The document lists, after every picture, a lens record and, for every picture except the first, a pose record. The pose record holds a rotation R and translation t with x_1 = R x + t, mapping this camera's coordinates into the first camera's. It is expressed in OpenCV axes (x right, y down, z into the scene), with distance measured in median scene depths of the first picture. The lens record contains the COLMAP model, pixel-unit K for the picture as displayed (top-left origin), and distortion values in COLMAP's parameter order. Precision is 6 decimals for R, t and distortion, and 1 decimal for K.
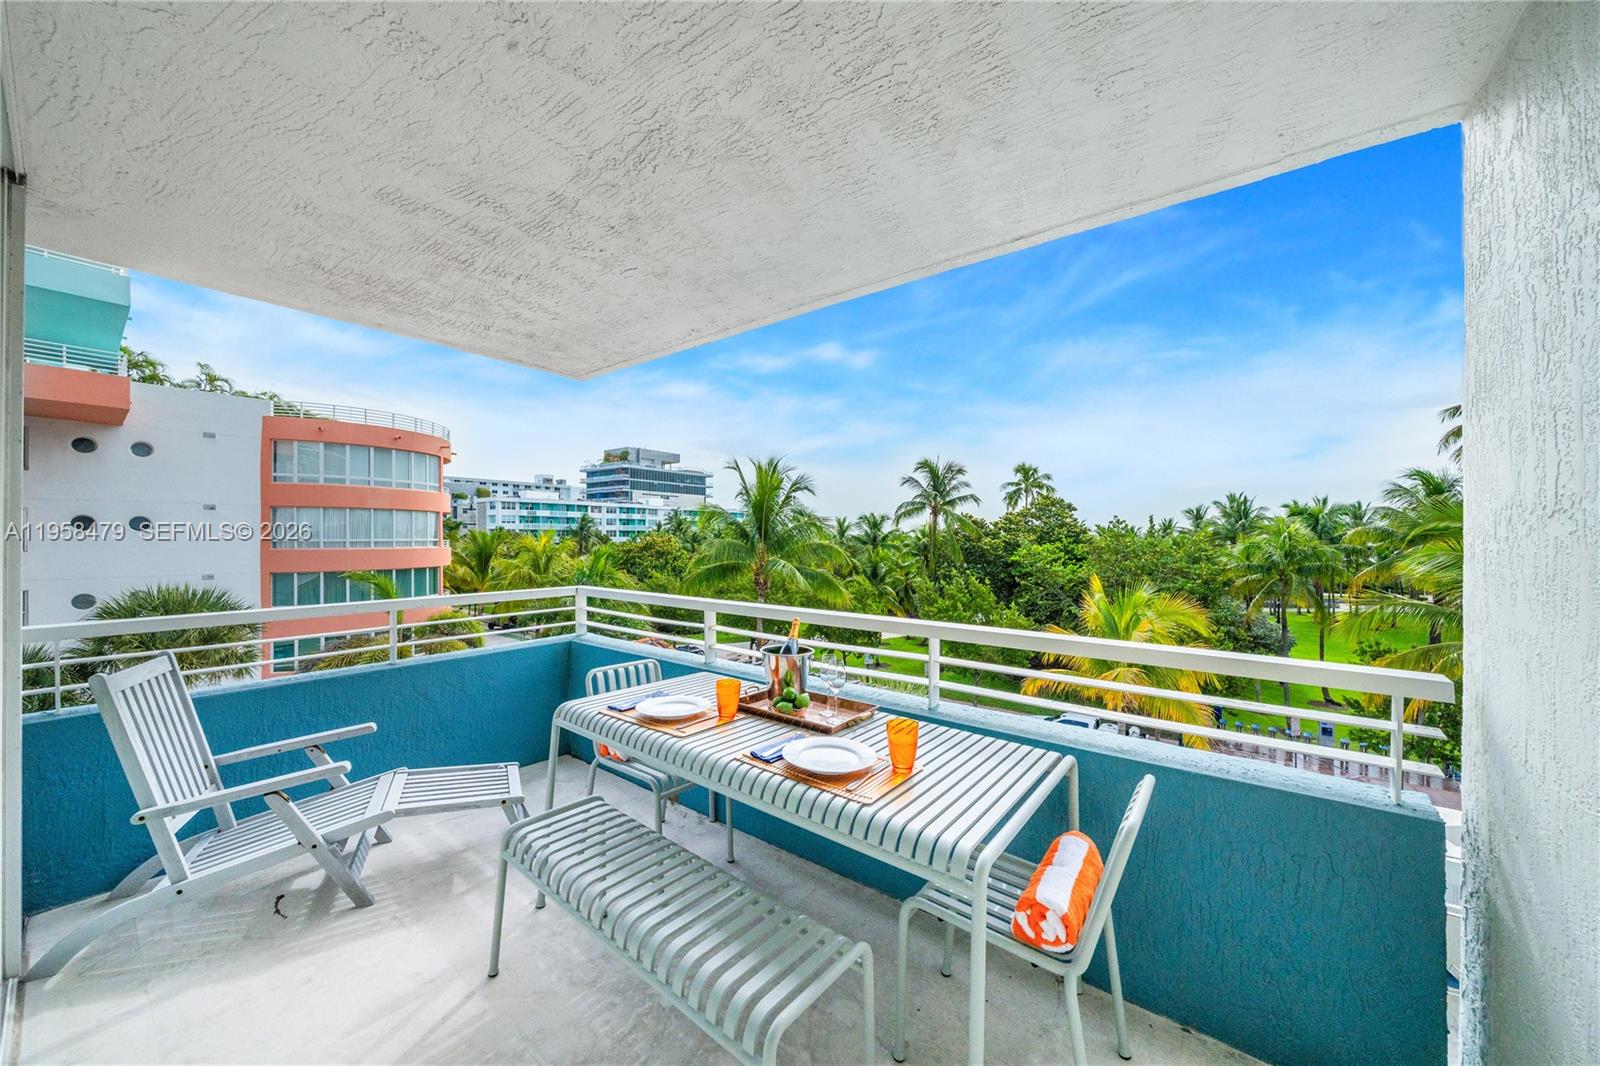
lens RADIAL K [[534.3, 0, 801.0], [0, 534.3, 543.0], [0, 0, 1]] dist [-0.001625, -0.000154]
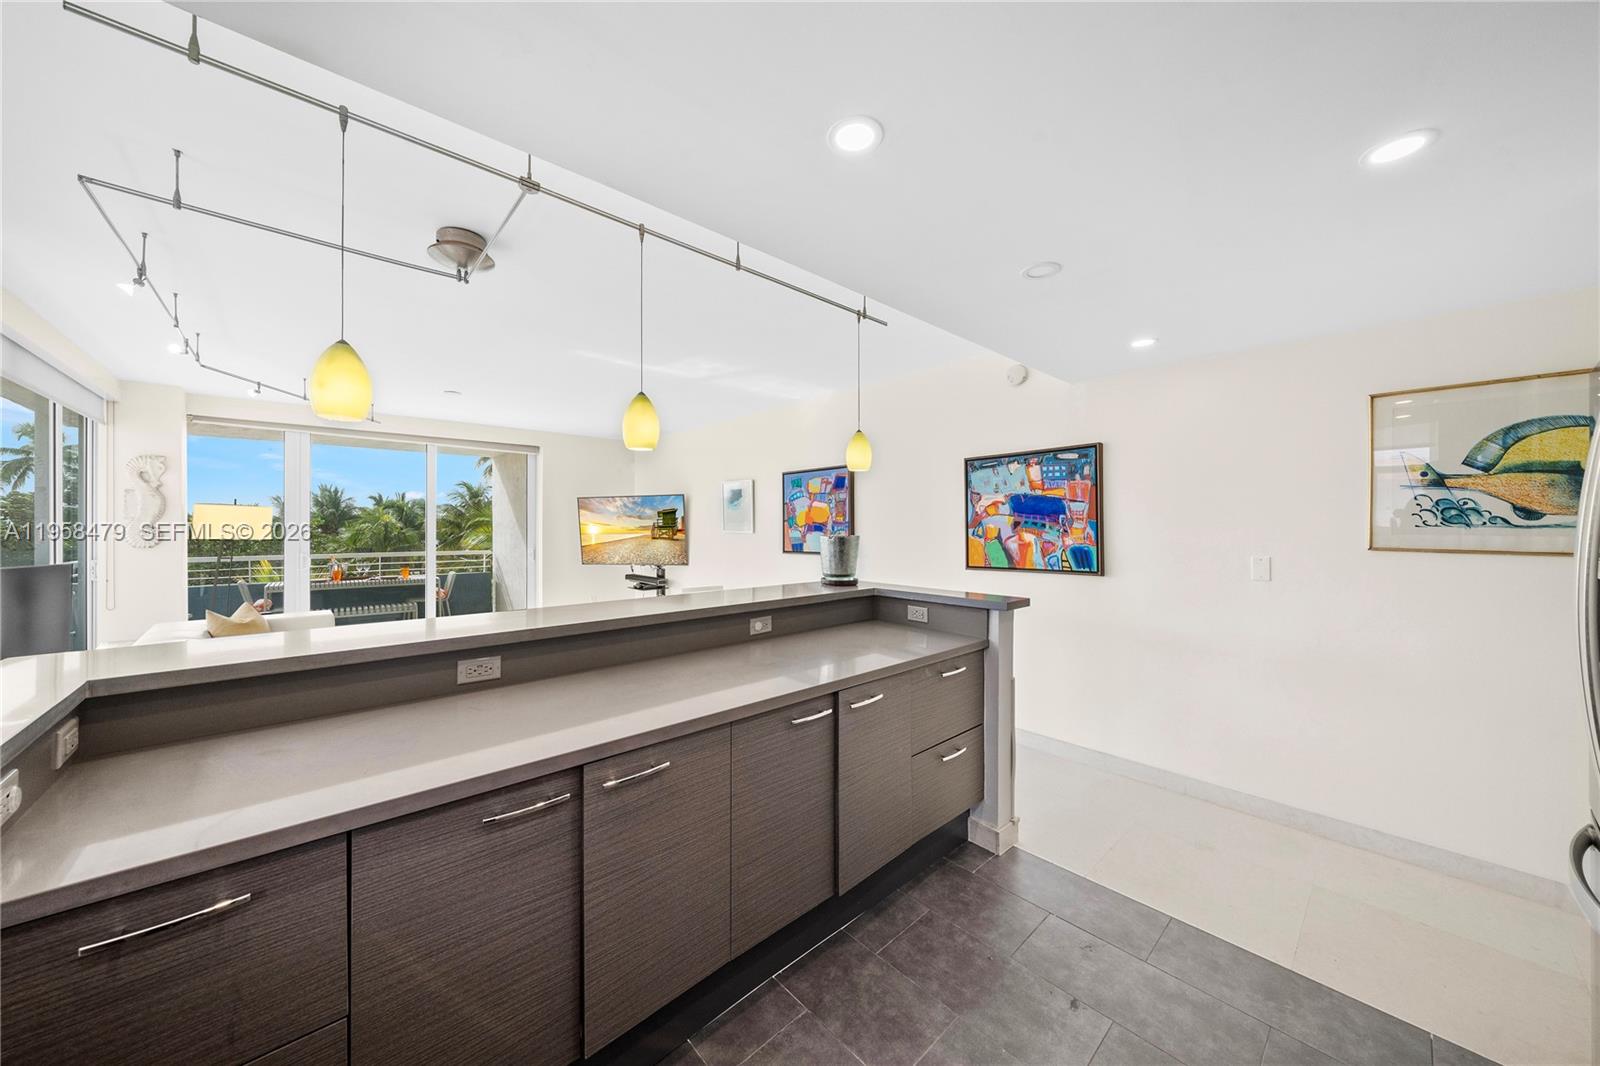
lens RADIAL K [[550.3, 0, 802.4], [0, 550.3, 525.6], [0, 0, 1]] dist [-0.000745, -0.000050]
pose [[0.154831, -0.007016, 0.987916, -0.233759], [0.017279, 0.999841, 0.004392, 0.000775], [-0.987790, 0.016390, 0.154927, -0.183950]]
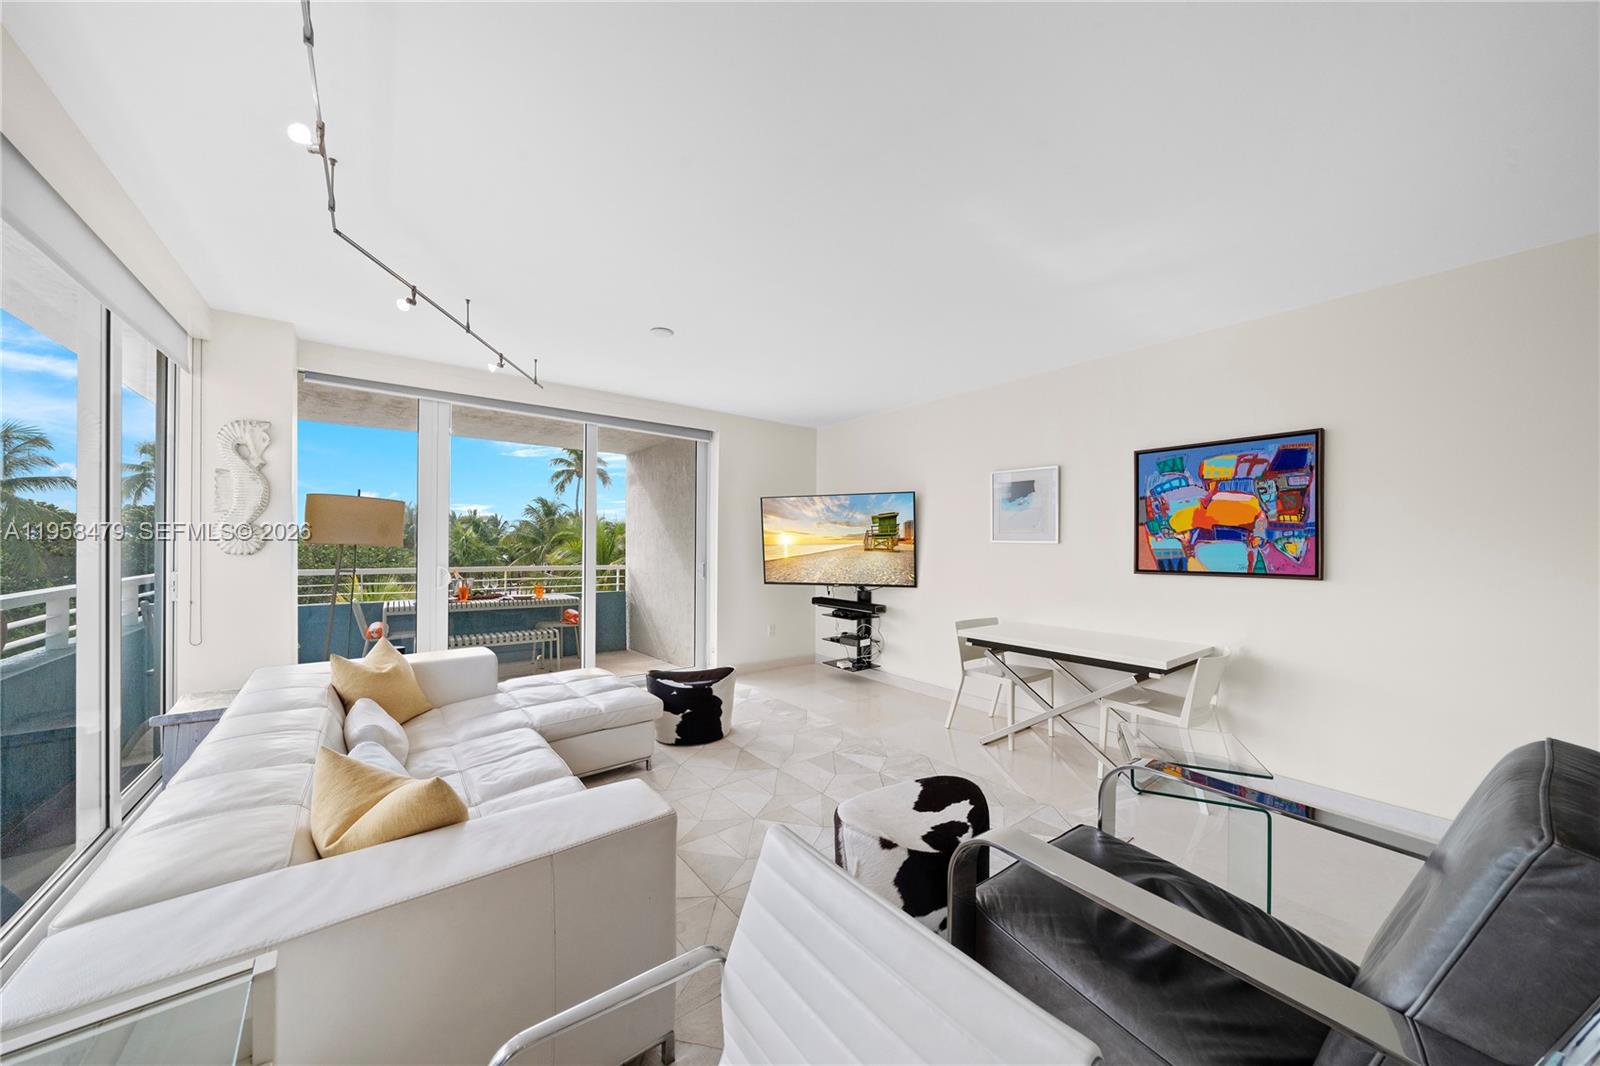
lens RADIAL K [[534.3, 0, 801.0], [0, 534.3, 543.0], [0, 0, 1]] dist [-0.001625, -0.000154]
pose [[0.224455, -0.002858, 0.974480, -0.179137], [0.009504, 0.999955, 0.000744, 0.003467], [-0.974438, 0.009095, 0.224472, -0.094629]]
